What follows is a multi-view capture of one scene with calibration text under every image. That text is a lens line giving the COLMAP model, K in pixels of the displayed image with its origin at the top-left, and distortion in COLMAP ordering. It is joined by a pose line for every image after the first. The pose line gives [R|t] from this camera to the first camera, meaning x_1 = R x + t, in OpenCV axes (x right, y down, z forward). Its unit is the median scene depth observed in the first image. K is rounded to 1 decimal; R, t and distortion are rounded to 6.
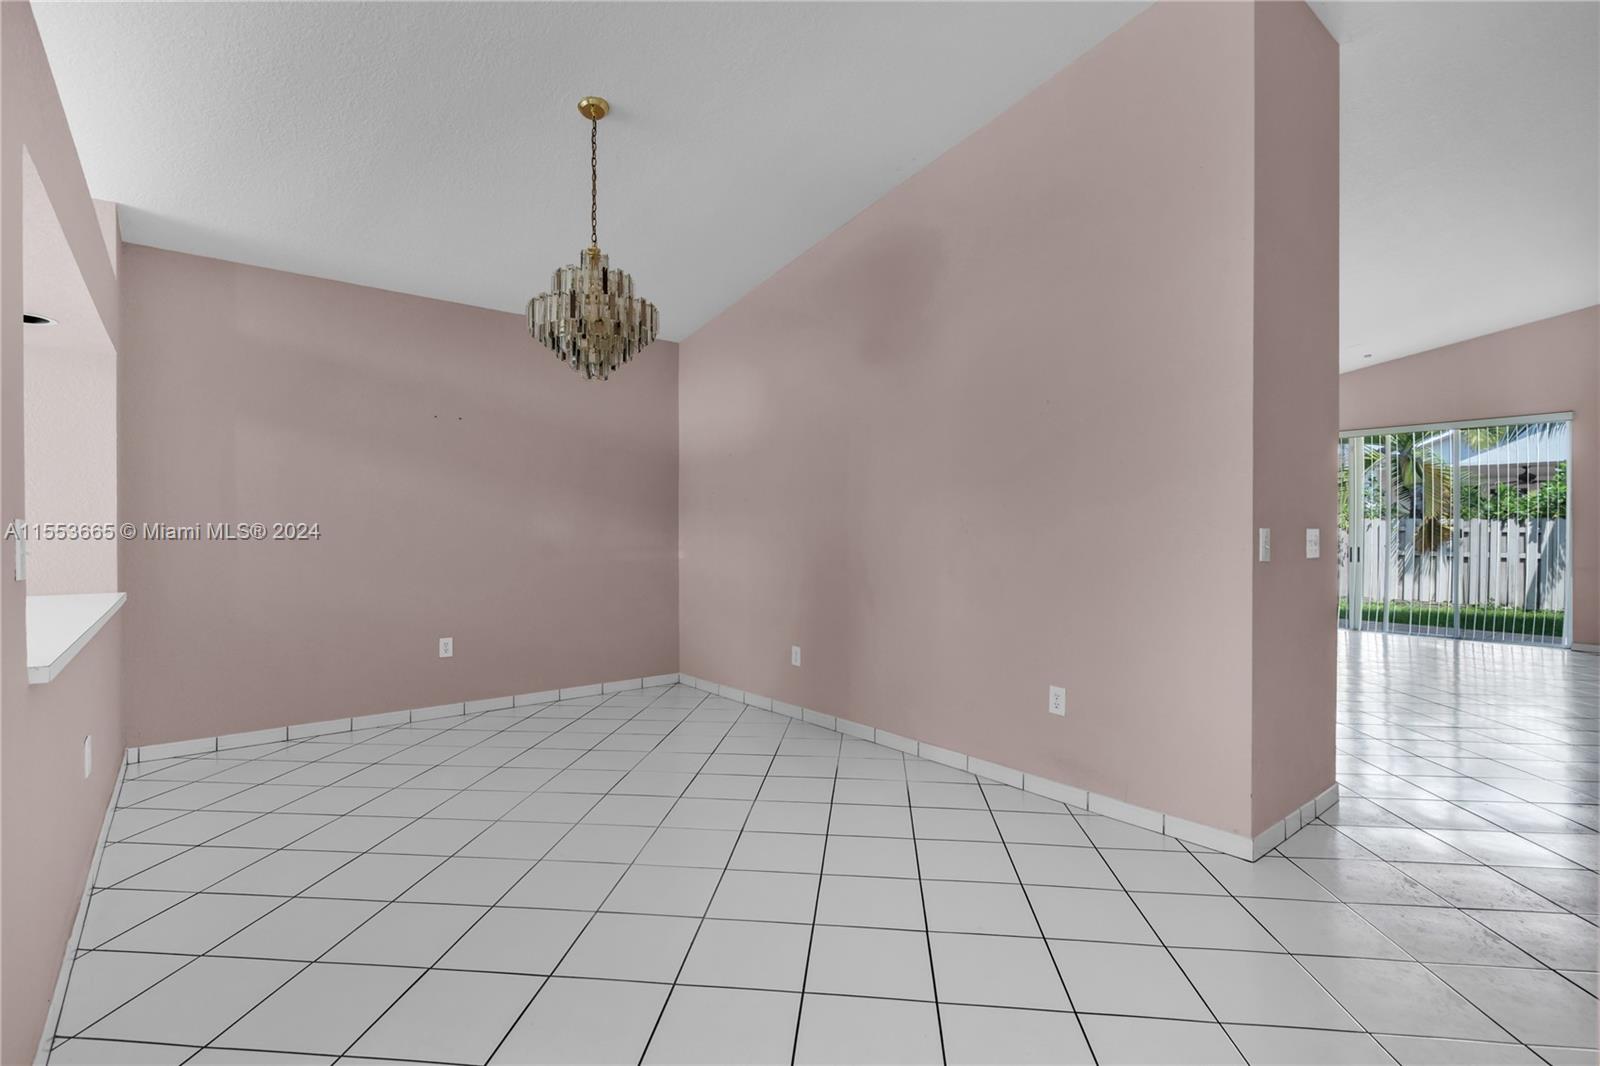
lens RADIAL K [[744.2, 0, 805.5], [0, 744.2, 535.3], [0, 0, 1]] dist [0.003972, -0.000582]
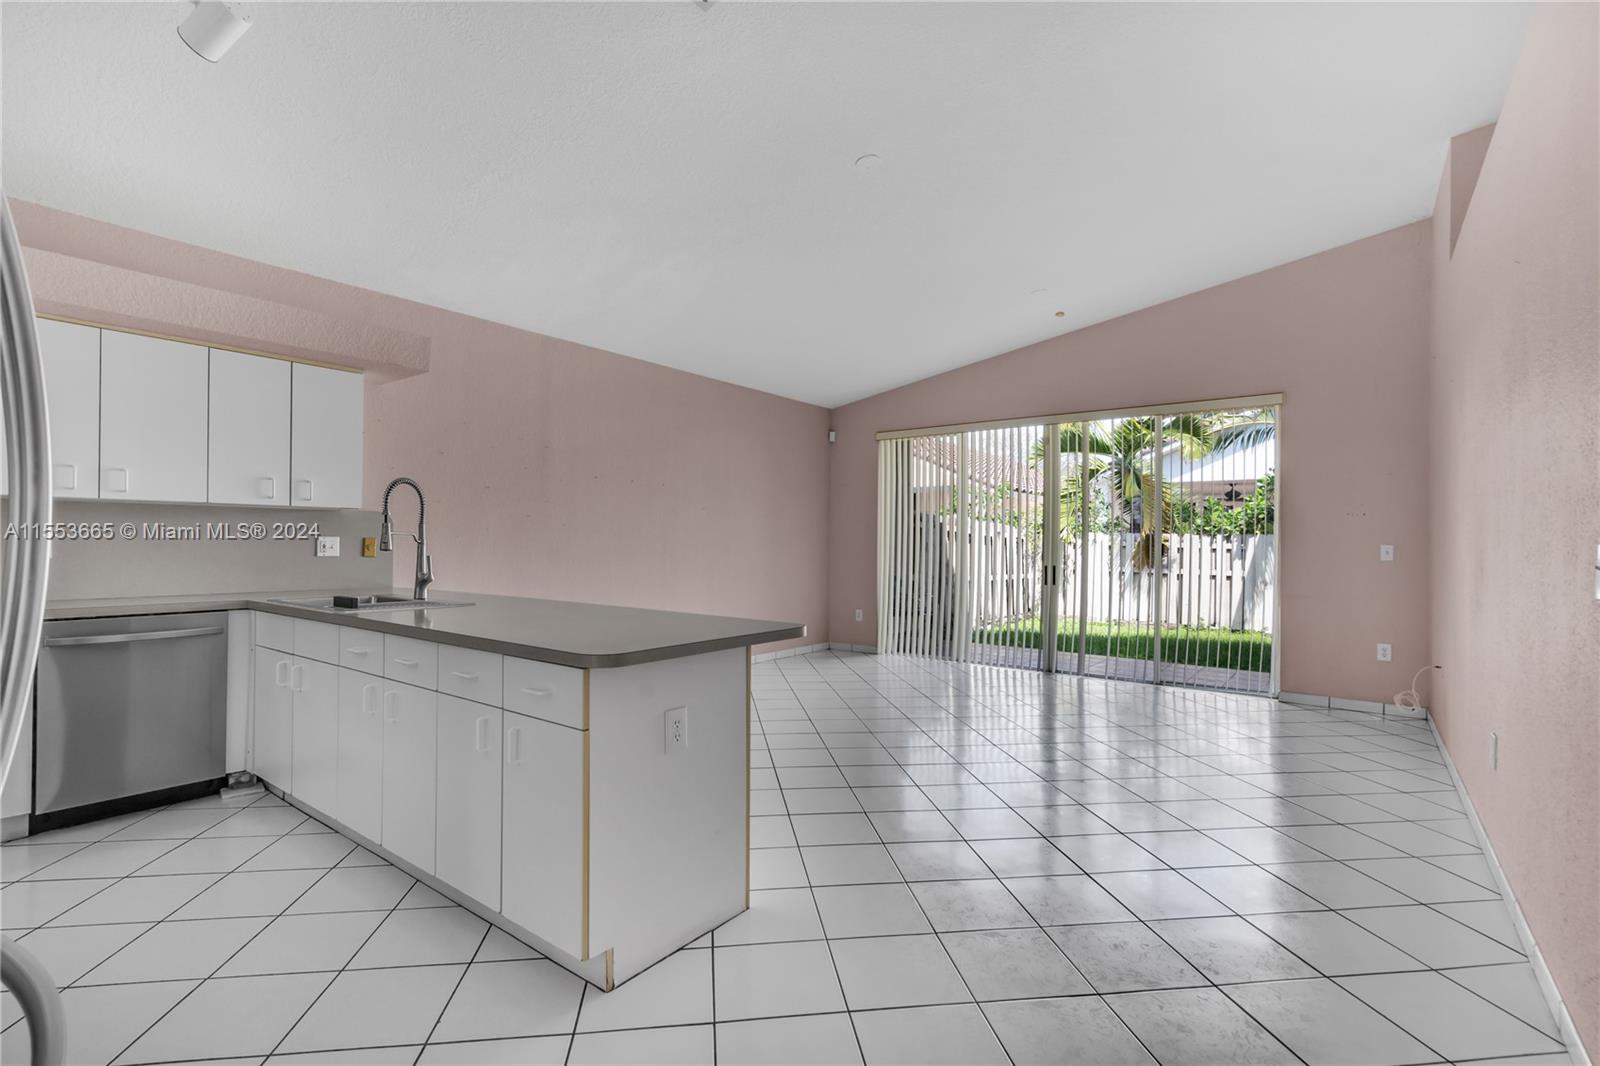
lens RADIAL K [[744.2, 0, 797.6], [0, 744.2, 543.1], [0, 0, 1]] dist [0.003972, -0.000582]
pose [[0.971457, 0.009869, 0.237012, 0.194341], [-0.008639, 0.999943, -0.006230, -0.000364], [-0.237060, 0.004005, 0.971487, 0.200652]]
